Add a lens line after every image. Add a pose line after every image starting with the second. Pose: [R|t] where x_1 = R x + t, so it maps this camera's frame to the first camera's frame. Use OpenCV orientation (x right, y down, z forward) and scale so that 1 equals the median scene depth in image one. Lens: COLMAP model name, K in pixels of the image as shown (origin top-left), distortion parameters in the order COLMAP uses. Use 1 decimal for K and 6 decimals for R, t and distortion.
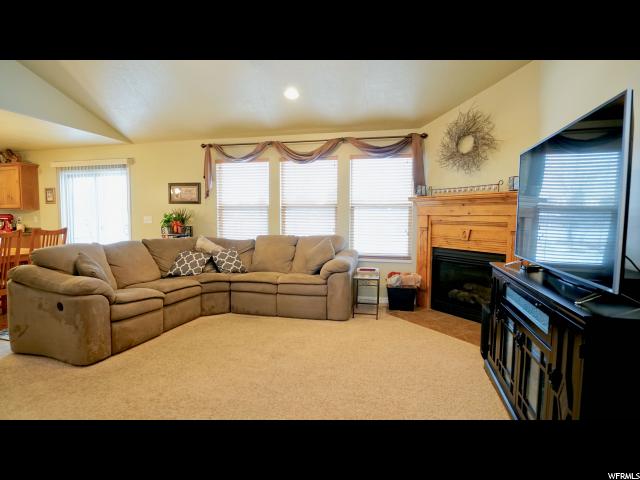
lens RADIAL K [[344.4, 0, 324.2], [0, 344.4, 240.9], [0, 0, 1]] dist [-0.038772, 0.000961]
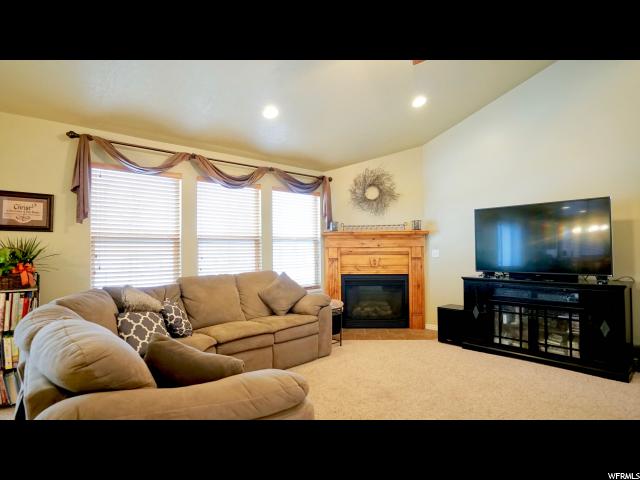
lens RADIAL K [[344.4, 0, 324.2], [0, 344.4, 240.9], [0, 0, 1]] dist [-0.038772, 0.000961]
pose [[0.559934, 0.004802, 0.828523, -0.699991], [0.071104, 0.996016, -0.053826, -0.037876], [-0.825480, 0.089051, 0.557362, 0.389833]]
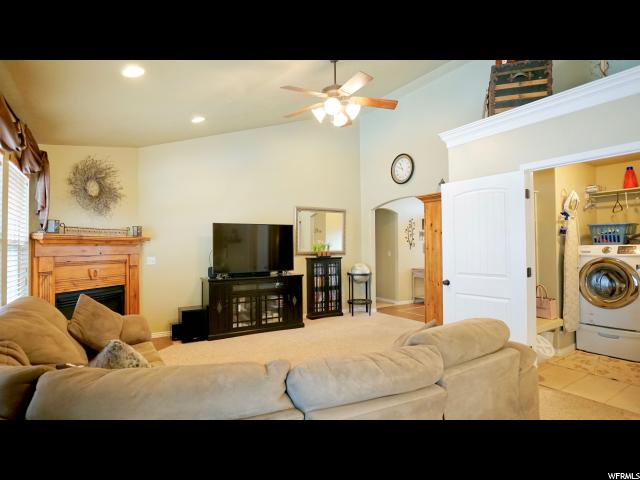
lens RADIAL K [[344.4, 0, 324.2], [0, 344.4, 240.9], [0, 0, 1]] dist [-0.038772, 0.000961]
pose [[-0.730796, 0.015006, 0.682431, -0.734036], [0.052058, 0.998072, 0.033800, -0.105938], [-0.680608, 0.060226, -0.730168, 1.158551]]
